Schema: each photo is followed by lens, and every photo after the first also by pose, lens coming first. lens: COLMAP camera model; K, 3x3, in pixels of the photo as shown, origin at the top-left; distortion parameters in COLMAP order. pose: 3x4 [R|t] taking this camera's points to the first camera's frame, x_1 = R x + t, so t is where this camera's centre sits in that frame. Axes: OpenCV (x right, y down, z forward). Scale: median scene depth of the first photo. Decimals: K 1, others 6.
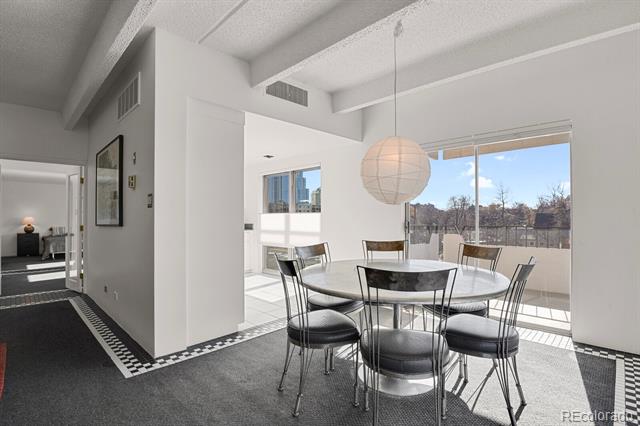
lens RADIAL K [[314.4, 0, 324.2], [0, 314.4, 217.1], [0, 0, 1]] dist [-0.024313, 0.000106]
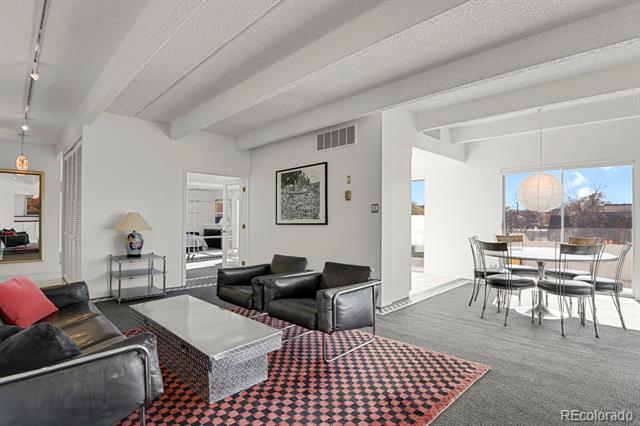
lens RADIAL K [[324.9, 0, 320.0], [0, 324.9, 213.0], [0, 0, 1]] dist [-0.033366, -0.000270]
pose [[0.999812, 0.008058, -0.017617, -0.655468], [-0.008305, 0.999867, -0.014029, -0.002486], [0.017502, 0.014172, 0.999746, -0.528394]]
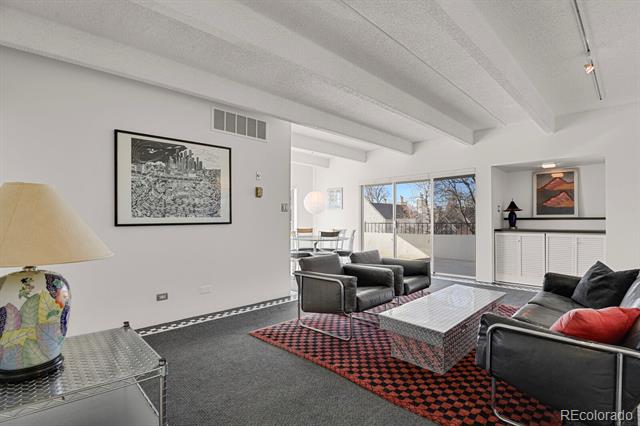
lens RADIAL K [[314.4, 0, 324.2], [0, 314.4, 217.1], [0, 0, 1]] dist [-0.024313, 0.000106]
pose [[0.010740, 0.016143, 0.999812, -1.864573], [-0.003375, 0.999865, -0.016107, 0.023202], [-0.999937, -0.003201, 0.010793, 0.619768]]
